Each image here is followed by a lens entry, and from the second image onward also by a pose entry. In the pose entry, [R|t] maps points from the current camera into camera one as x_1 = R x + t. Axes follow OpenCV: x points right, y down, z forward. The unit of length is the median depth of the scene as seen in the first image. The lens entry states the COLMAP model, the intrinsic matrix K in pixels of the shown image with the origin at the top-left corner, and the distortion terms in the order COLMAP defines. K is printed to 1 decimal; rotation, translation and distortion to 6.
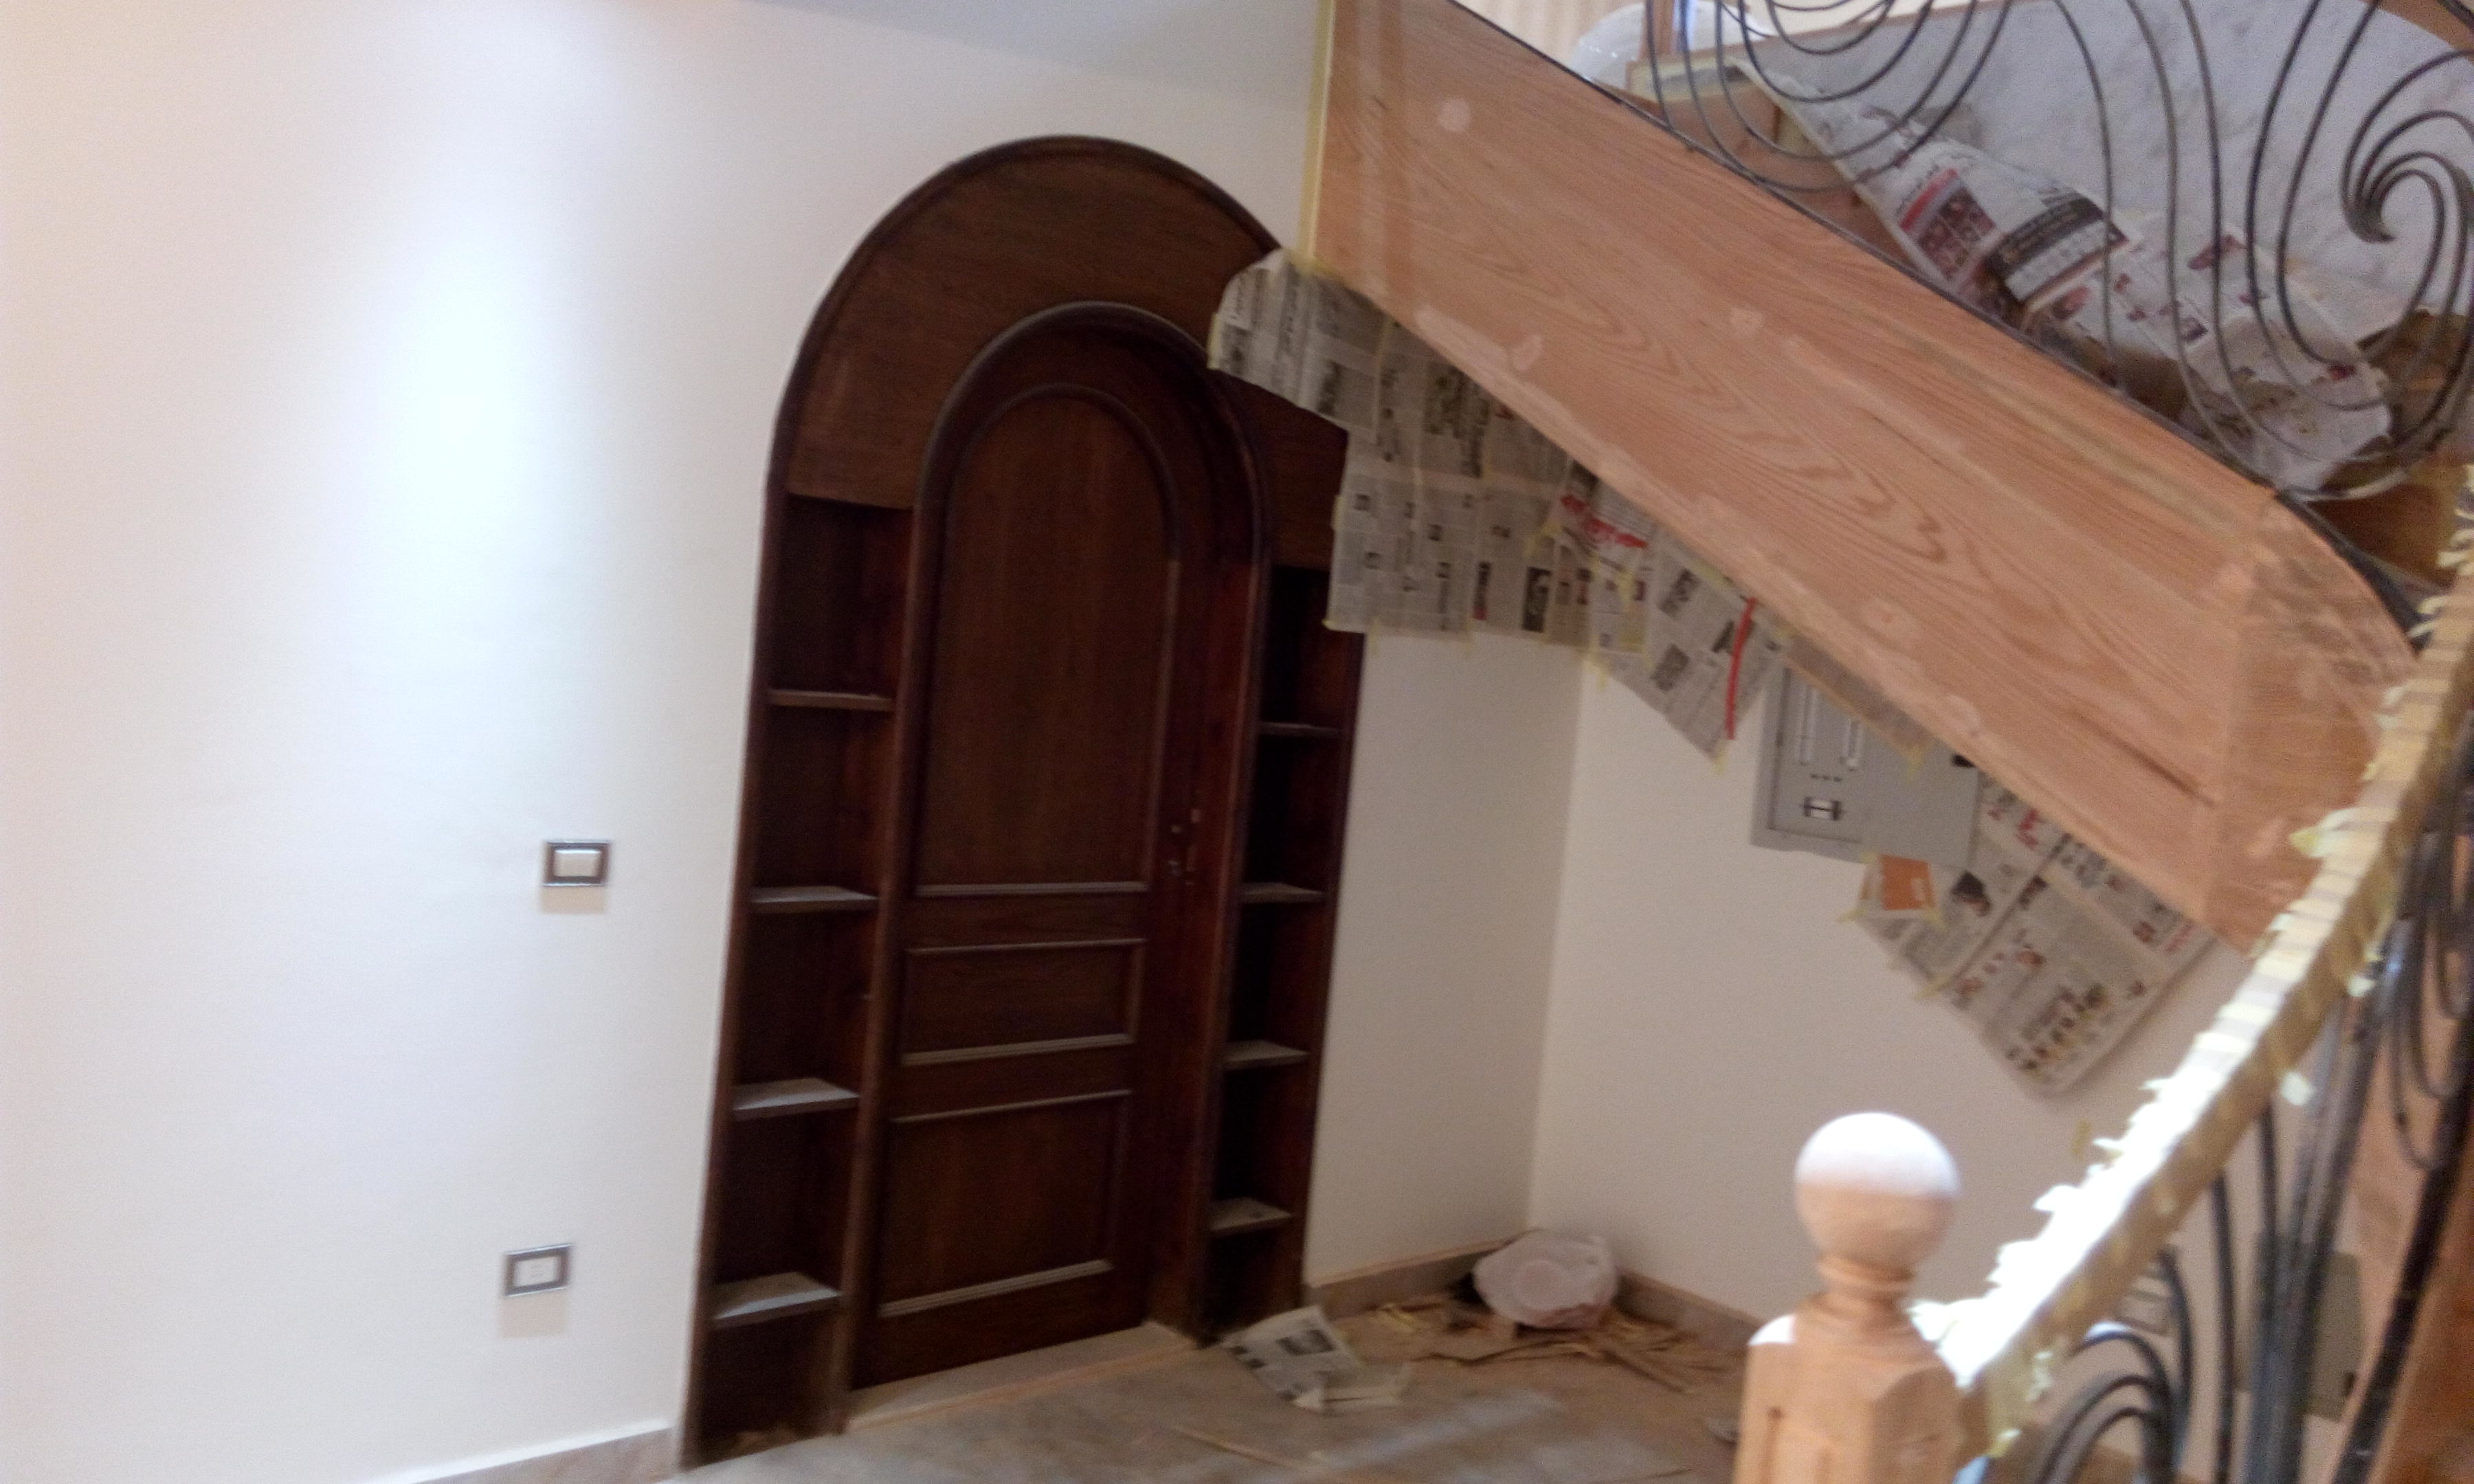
lens RADIAL K [[2022.5, 0, 1224.5], [0, 2022.5, 734.1], [0, 0, 1]] dist [0.112458, -0.198862]
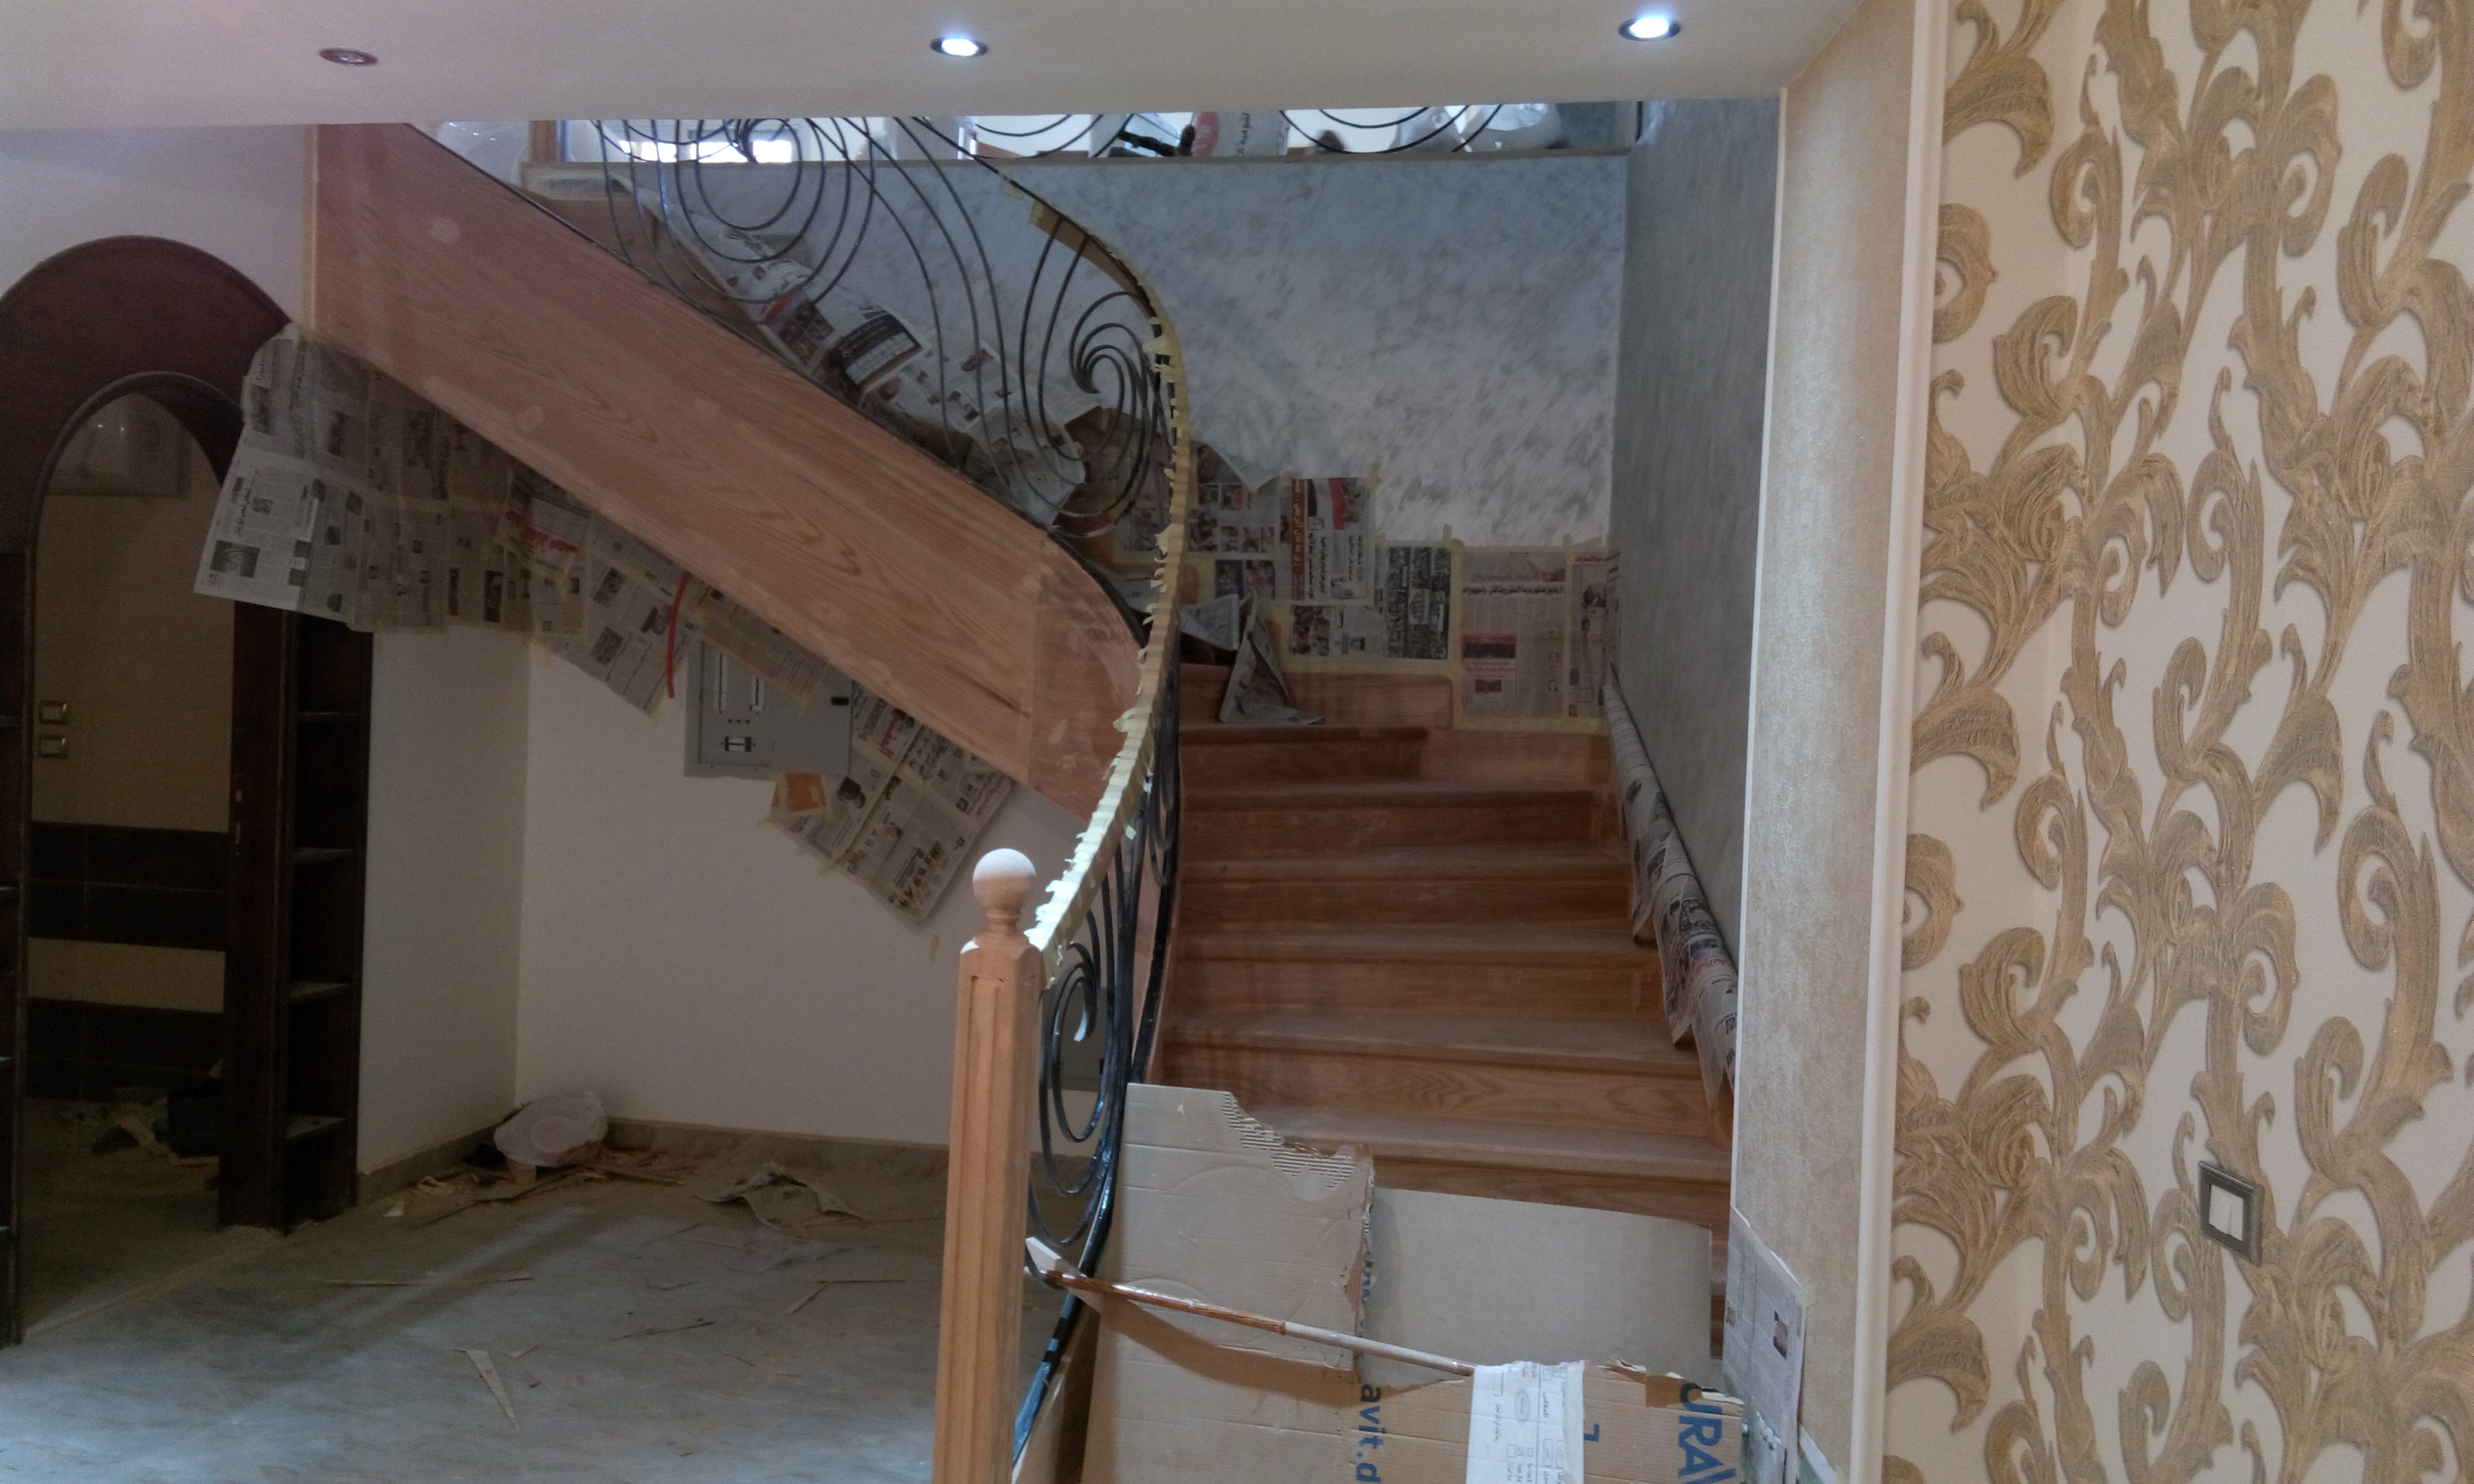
lens RADIAL K [[2022.5, 0, 1224.5], [0, 2022.5, 734.1], [0, 0, 1]] dist [0.112458, -0.198862]
pose [[0.813688, -0.083204, 0.575317, -0.248062], [0.068775, 0.996531, 0.046851, -0.012413], [-0.577220, 0.001446, 0.816588, -0.327564]]
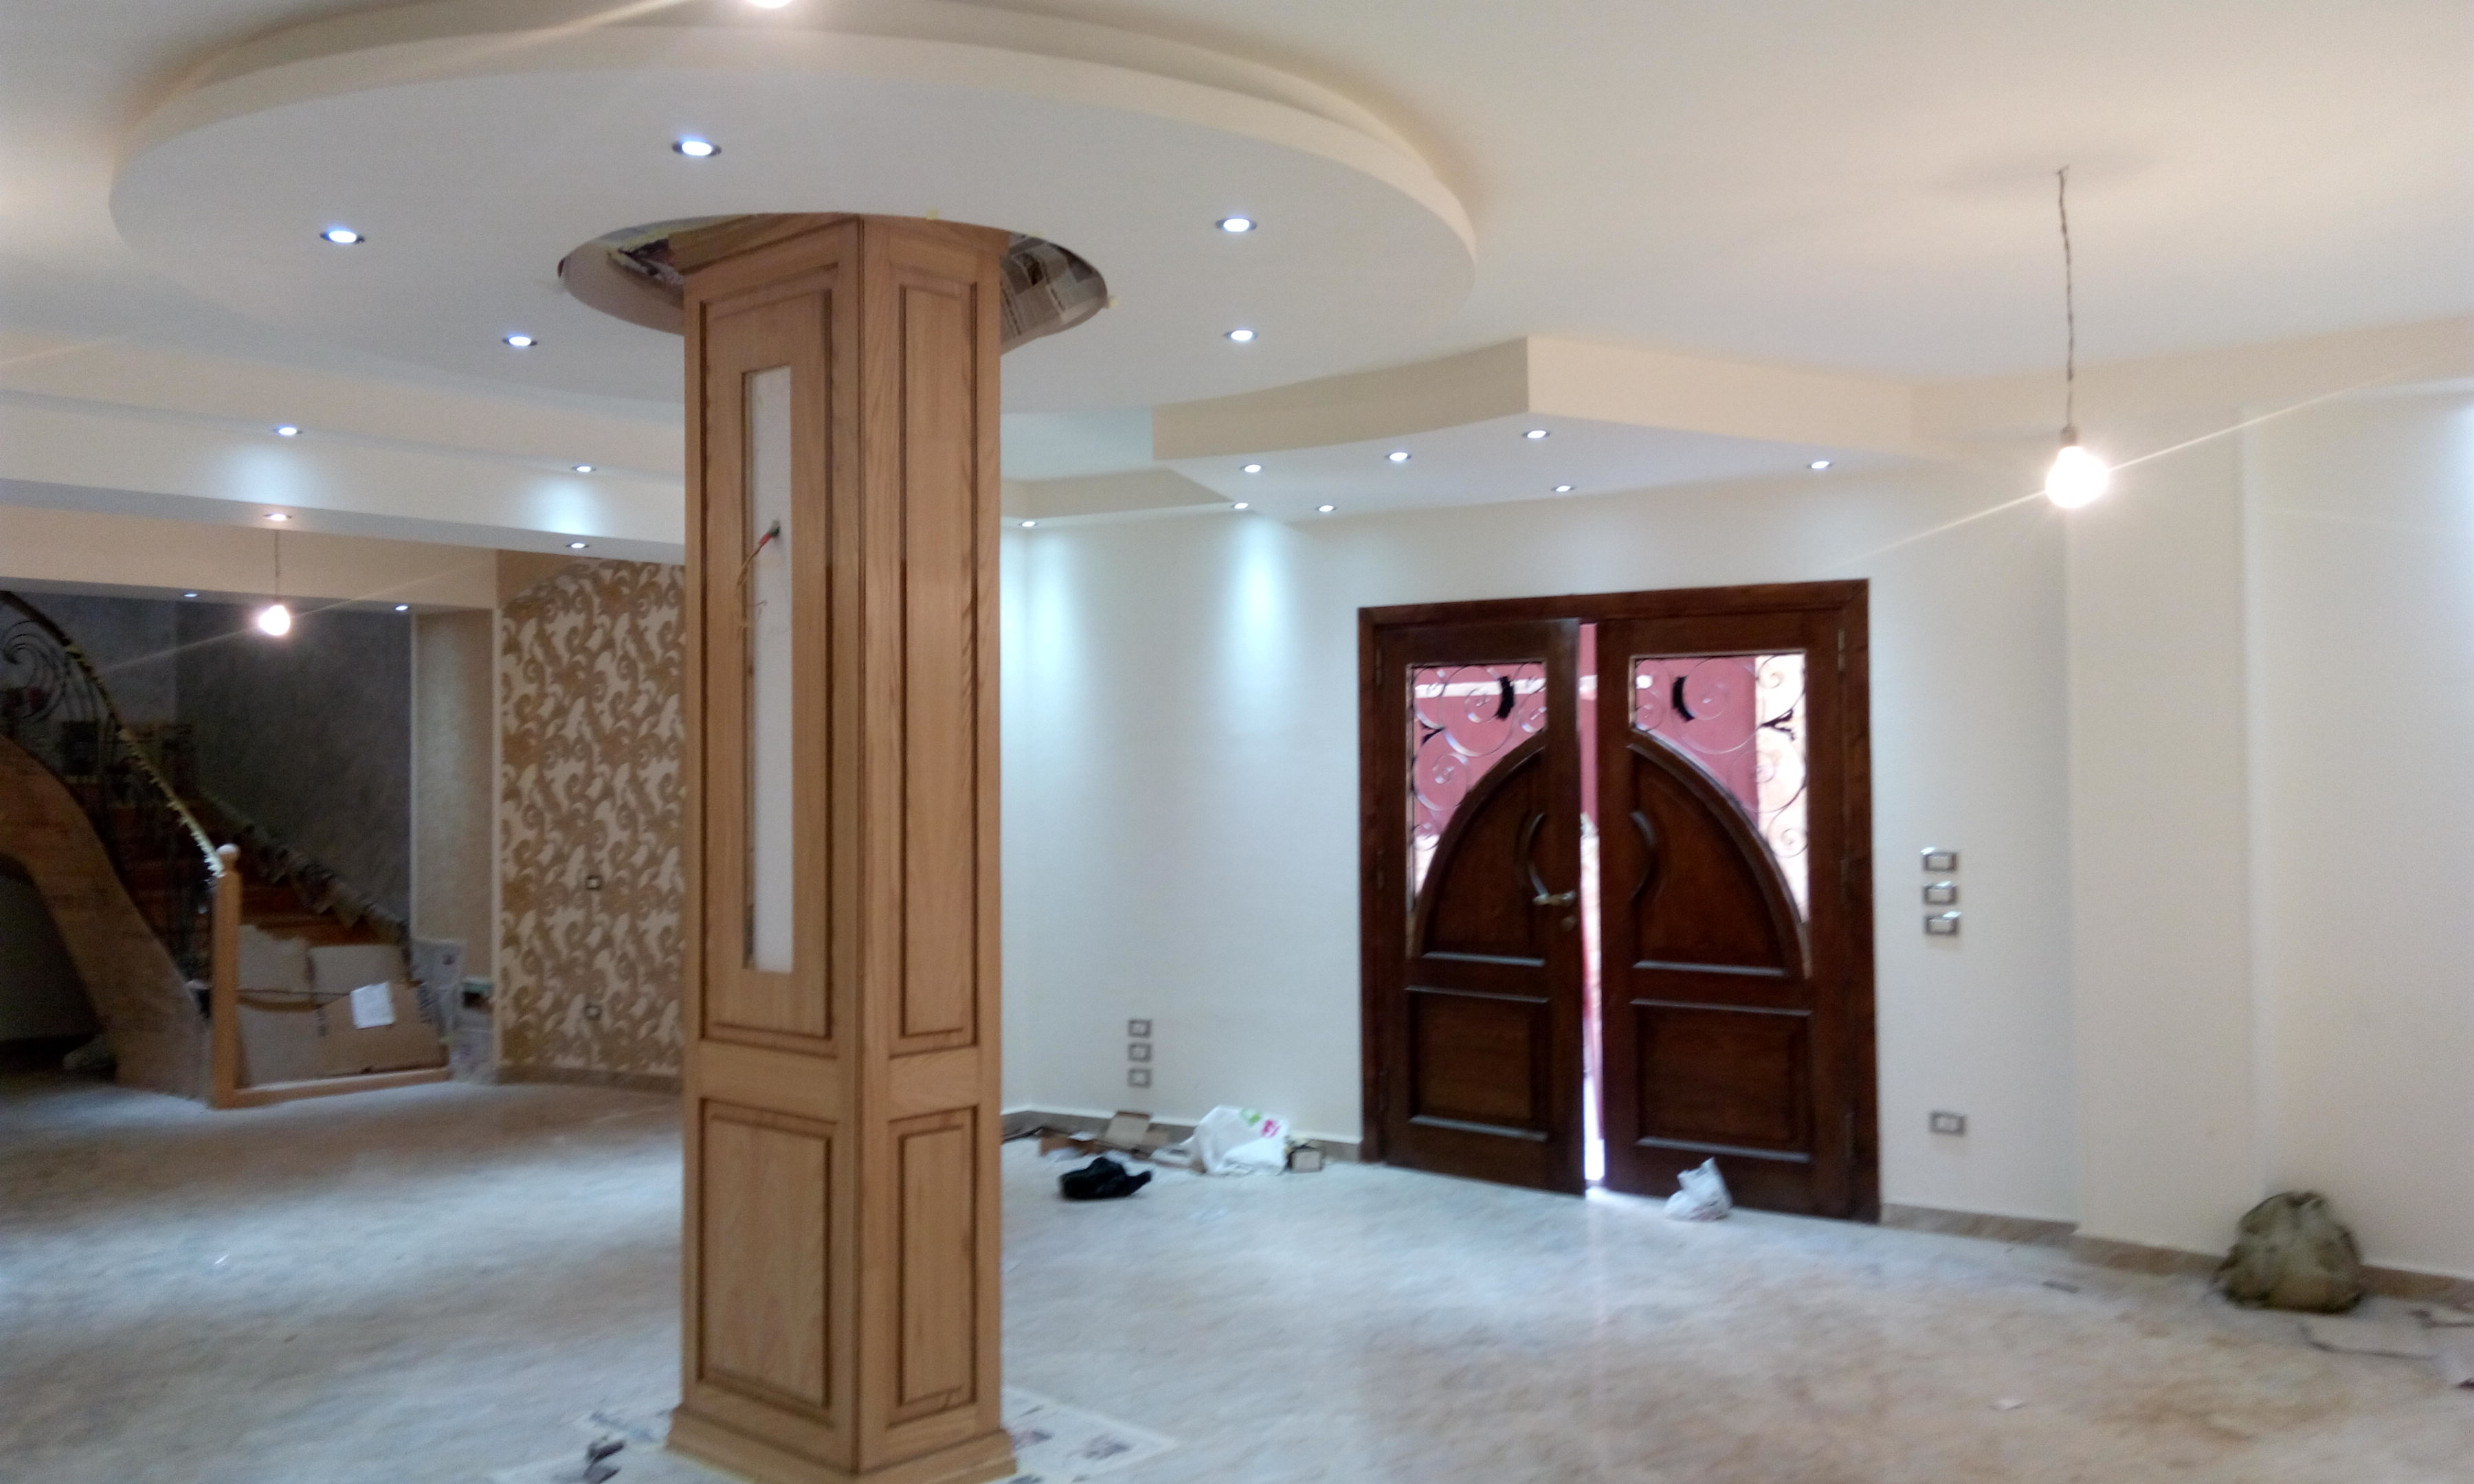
lens RADIAL K [[2059.9, 0, 1202.3], [0, 2059.9, 751.7], [0, 0, 1]] dist [0.150102, -0.322860]
pose [[-0.072667, -0.085214, 0.993709, -2.360582], [0.040526, 0.995268, 0.088311, -0.216963], [-0.996533, 0.046688, -0.068869, -0.644668]]
